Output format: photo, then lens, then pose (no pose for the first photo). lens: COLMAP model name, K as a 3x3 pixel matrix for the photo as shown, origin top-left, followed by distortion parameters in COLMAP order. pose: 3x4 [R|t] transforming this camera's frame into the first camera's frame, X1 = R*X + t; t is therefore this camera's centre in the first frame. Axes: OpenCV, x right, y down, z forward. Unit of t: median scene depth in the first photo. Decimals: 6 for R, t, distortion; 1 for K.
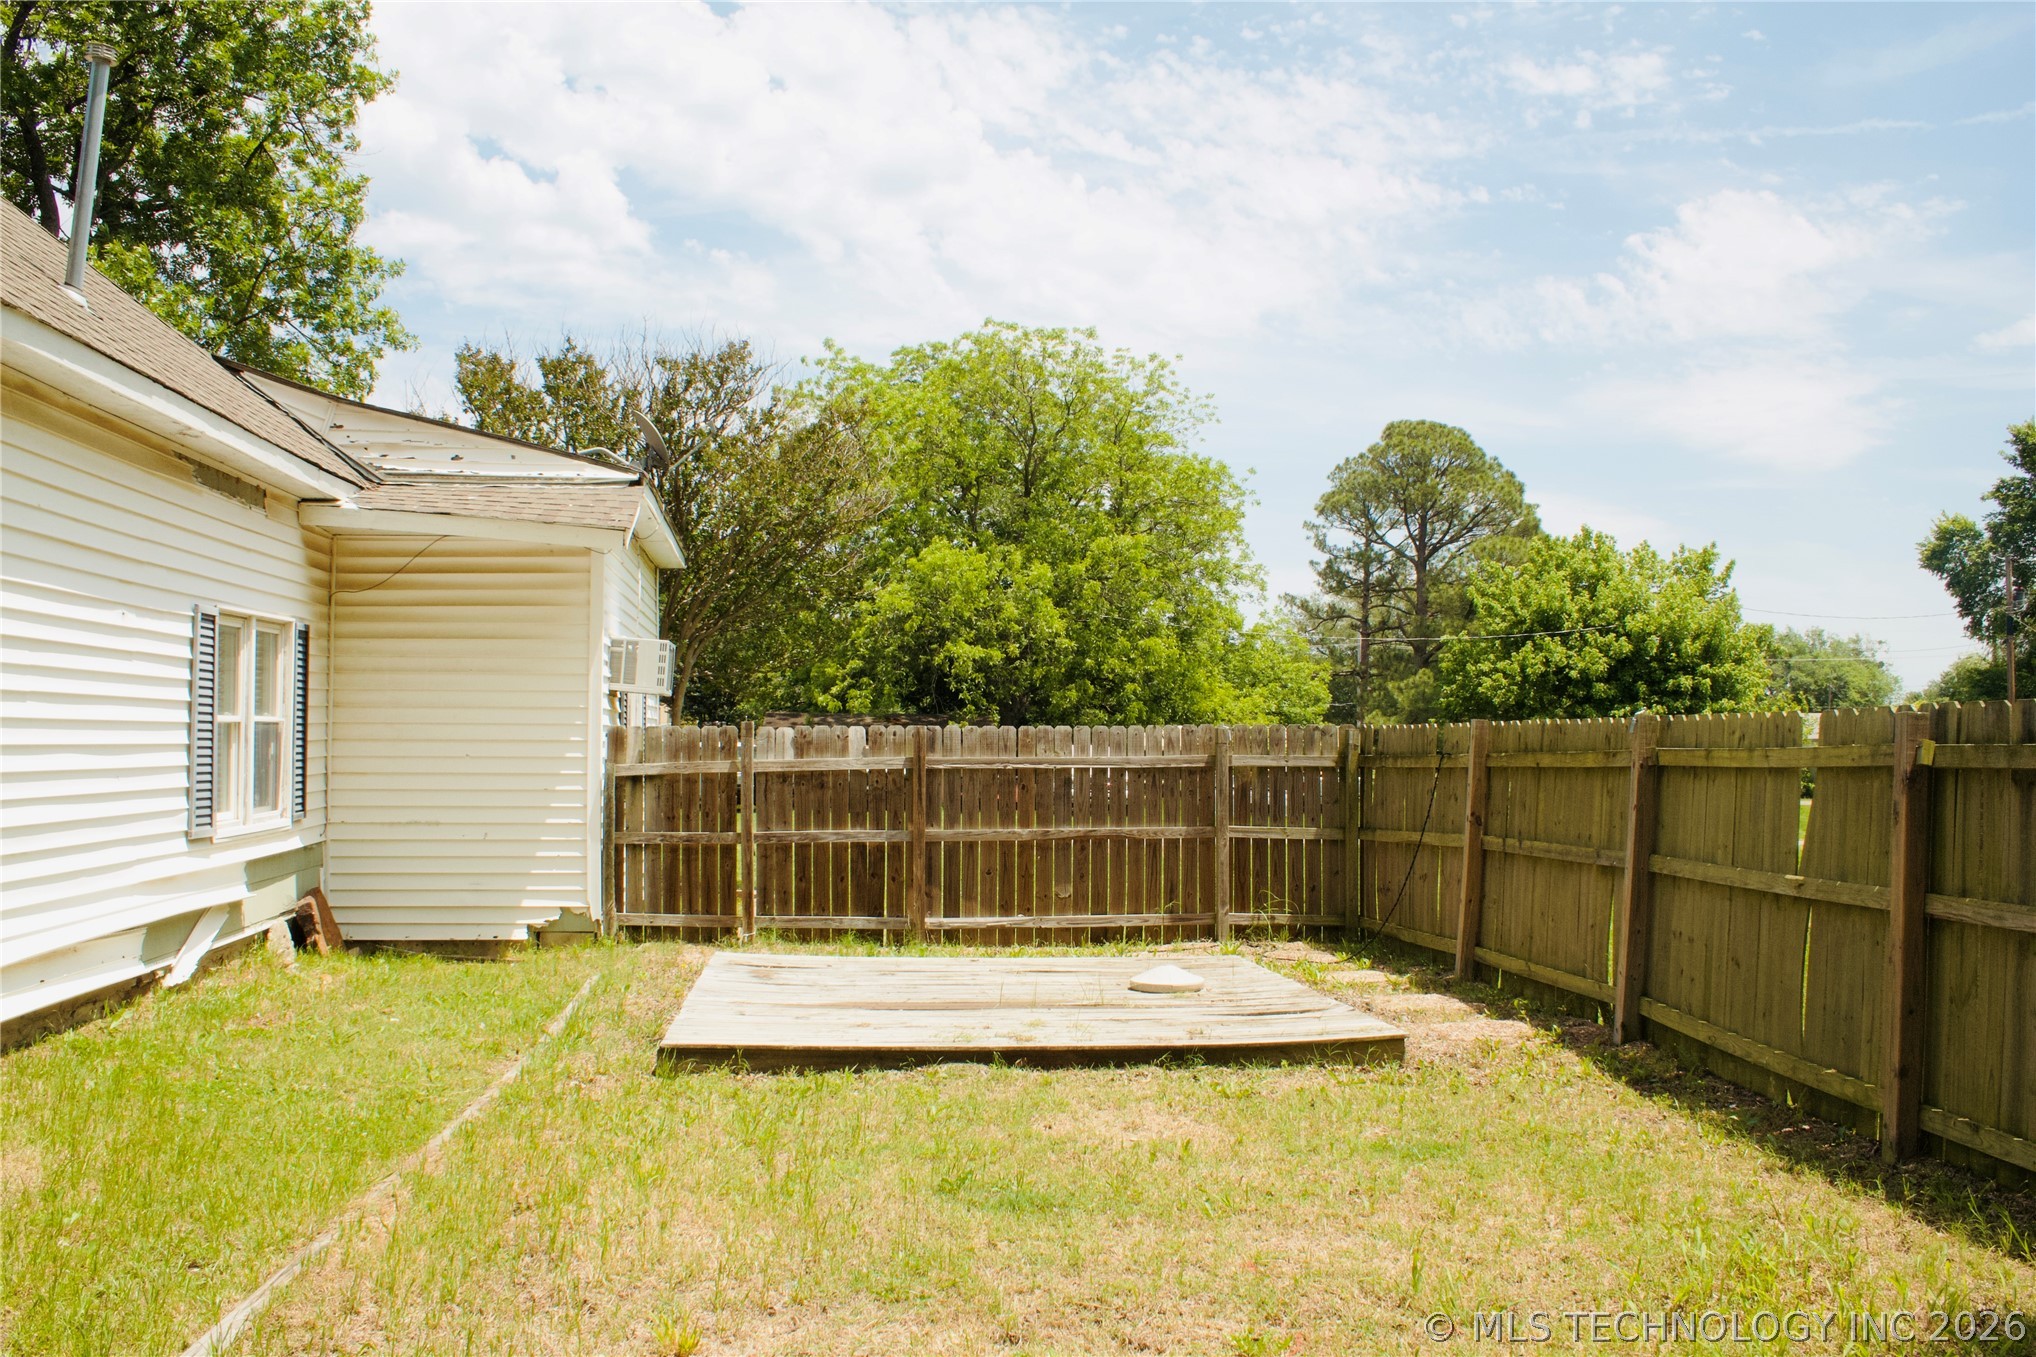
lens RADIAL K [[1711.1, 0, 1018.8], [0, 1711.1, 688.4], [0, 0, 1]] dist [-0.144400, 0.106339]
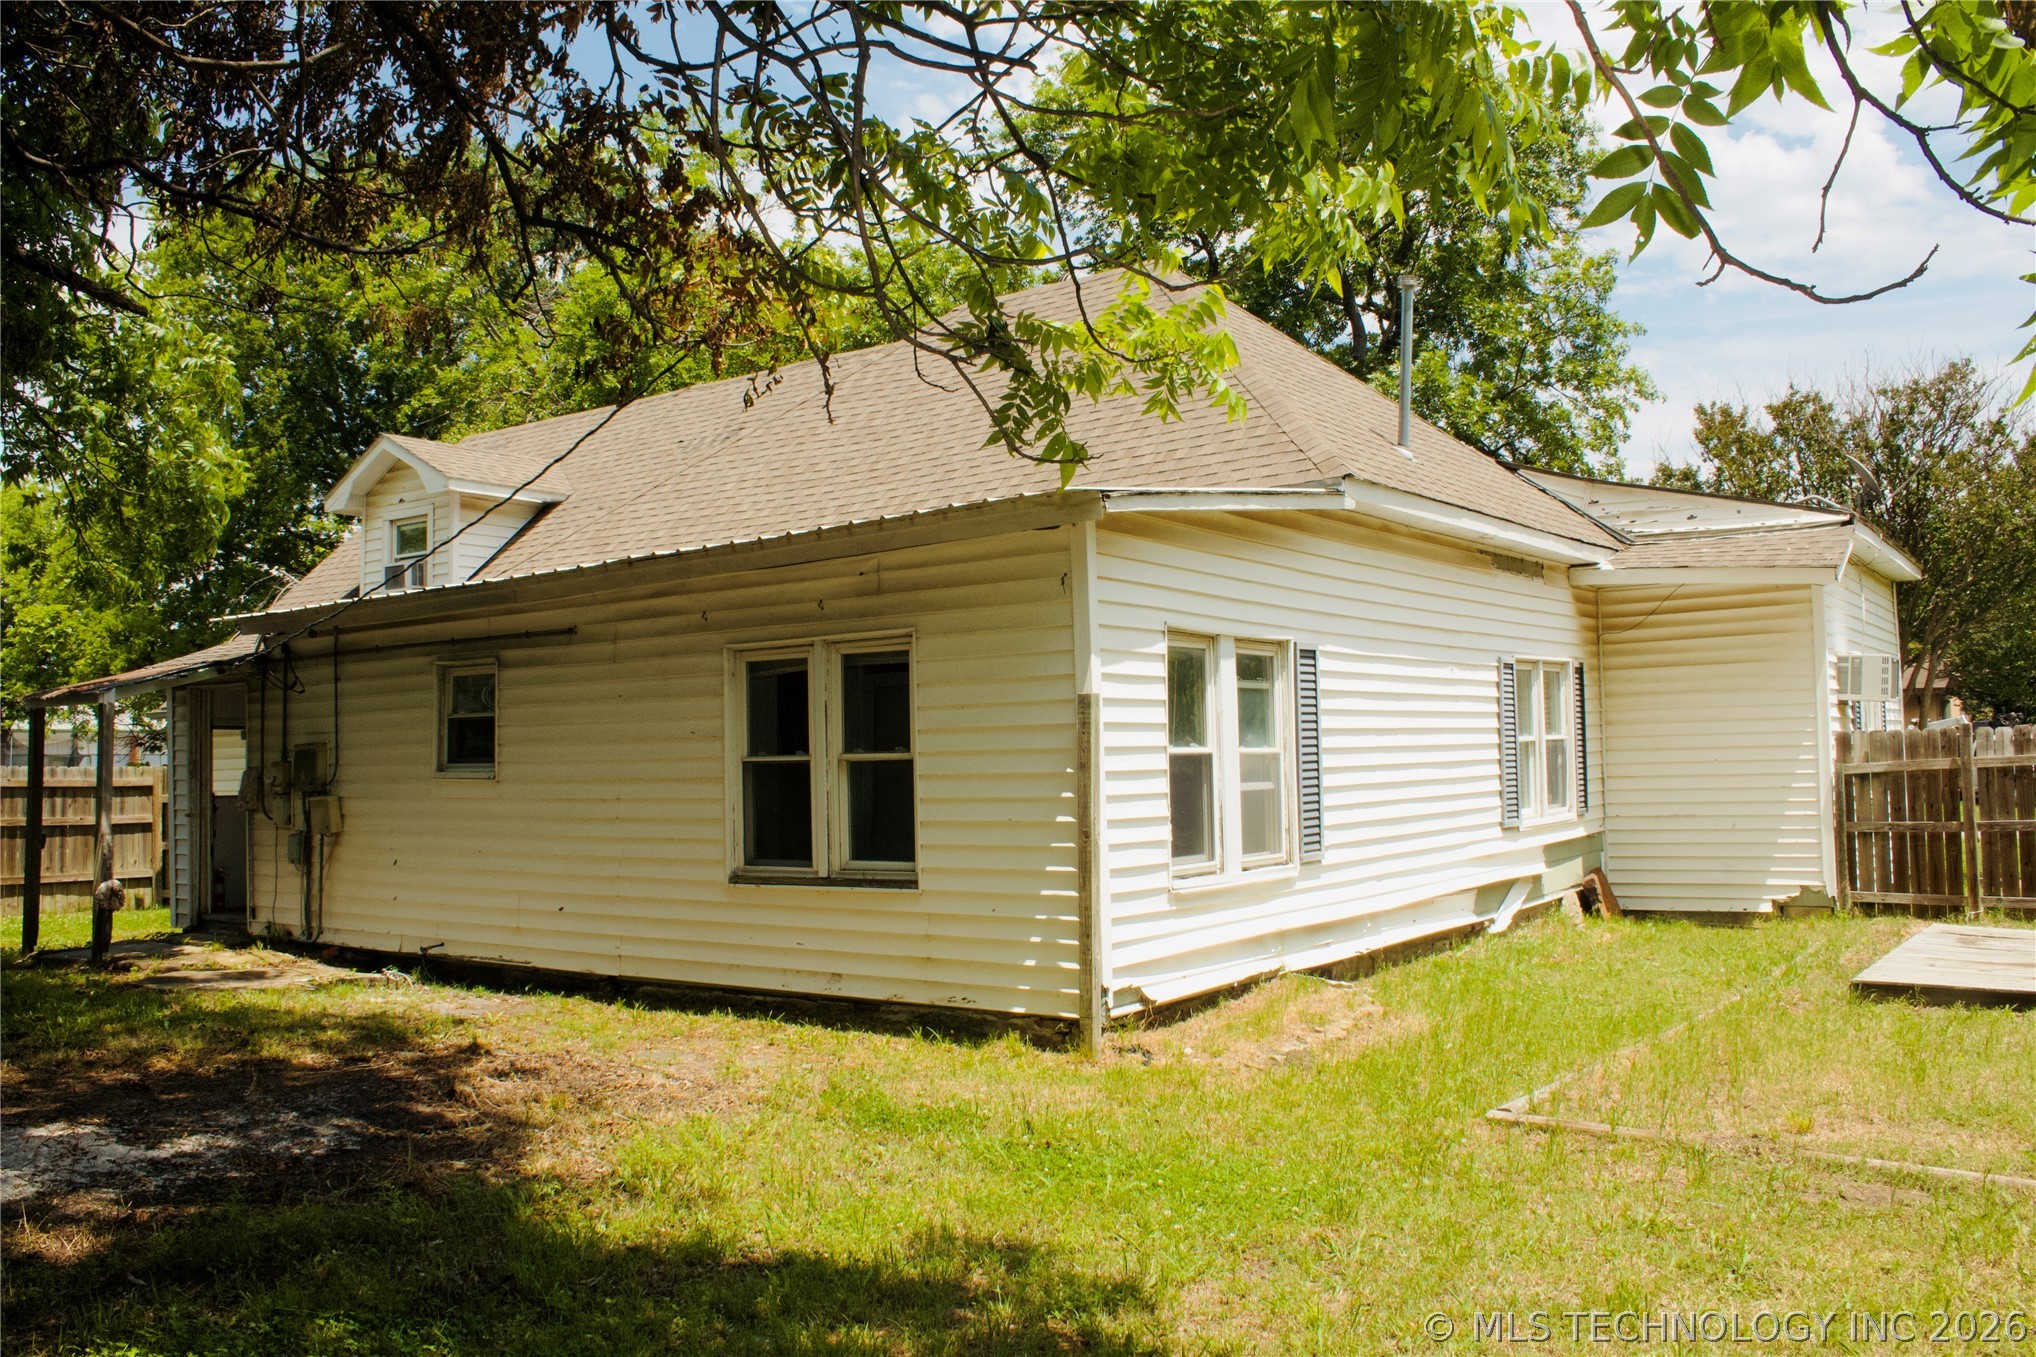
lens RADIAL K [[1711.1, 0, 997.6], [0, 1711.1, 674.7], [0, 0, 1]] dist [-0.144400, 0.106339]
pose [[0.733943, -0.054531, -0.677018, 0.113437], [0.047824, 0.998447, -0.028575, -0.012313], [0.677525, -0.011406, 0.735411, -0.240340]]
